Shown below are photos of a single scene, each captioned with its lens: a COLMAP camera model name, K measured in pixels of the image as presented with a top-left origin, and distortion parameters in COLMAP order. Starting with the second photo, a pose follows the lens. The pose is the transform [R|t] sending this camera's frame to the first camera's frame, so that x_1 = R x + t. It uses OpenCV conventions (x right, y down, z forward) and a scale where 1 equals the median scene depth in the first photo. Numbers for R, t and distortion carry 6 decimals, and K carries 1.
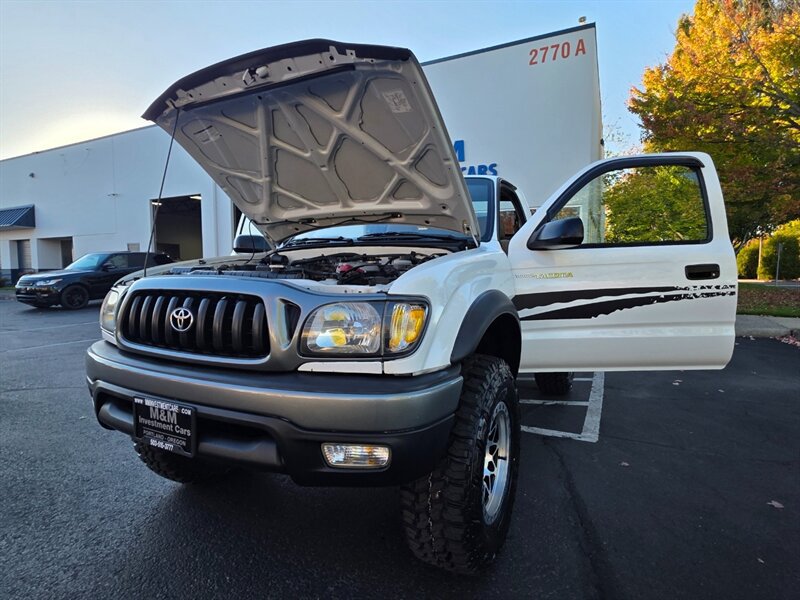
lens RADIAL K [[429.2, 0, 400.0], [0, 429.2, 300.0], [0, 0, 1]] dist [0.000055, 0.000200]
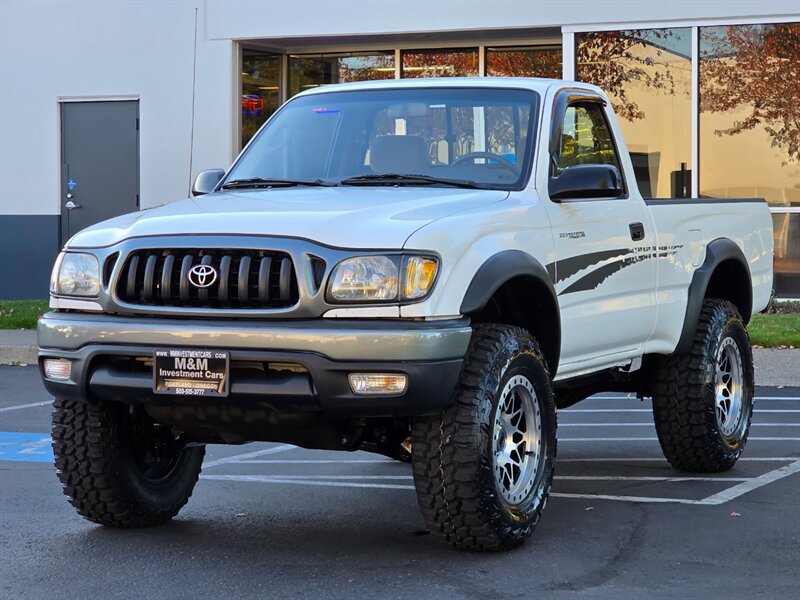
lens RADIAL K [[2016.5, 0, 400.0], [0, 2016.5, 300.0], [0, 0, 1]] dist [-0.131093, 0.408608]
pose [[0.999561, -0.000555, 0.029634, -0.144752], [0.001477, 0.999515, -0.031116, 0.212794], [-0.029602, 0.031146, 0.999076, -3.220141]]
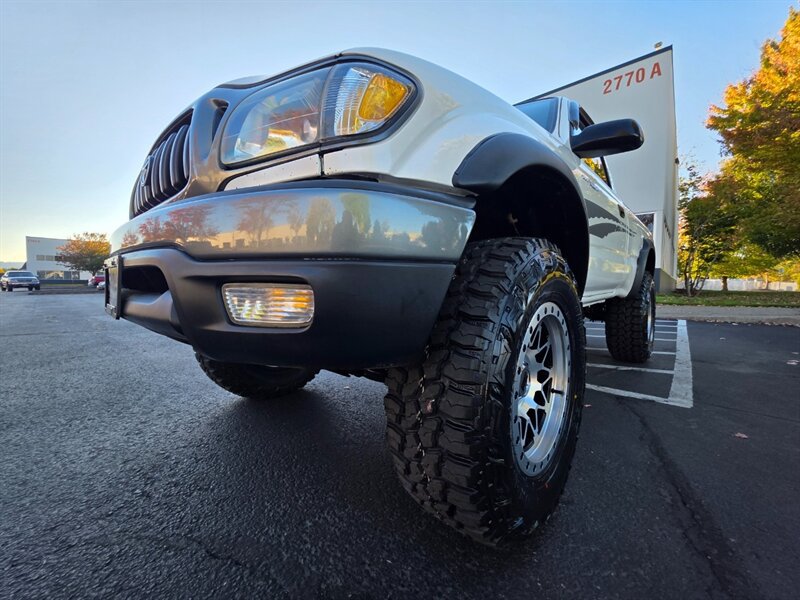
lens RADIAL K [[317.7, 0, 401.1], [0, 317.7, 297.0], [0, 0, 1]] dist [0.001185, 0.000139]
pose [[0.964140, 0.020113, -0.264632, 0.133079], [-0.027074, 0.999376, -0.022682, 0.248828], [0.264010, 0.029034, 0.964083, 0.437425]]
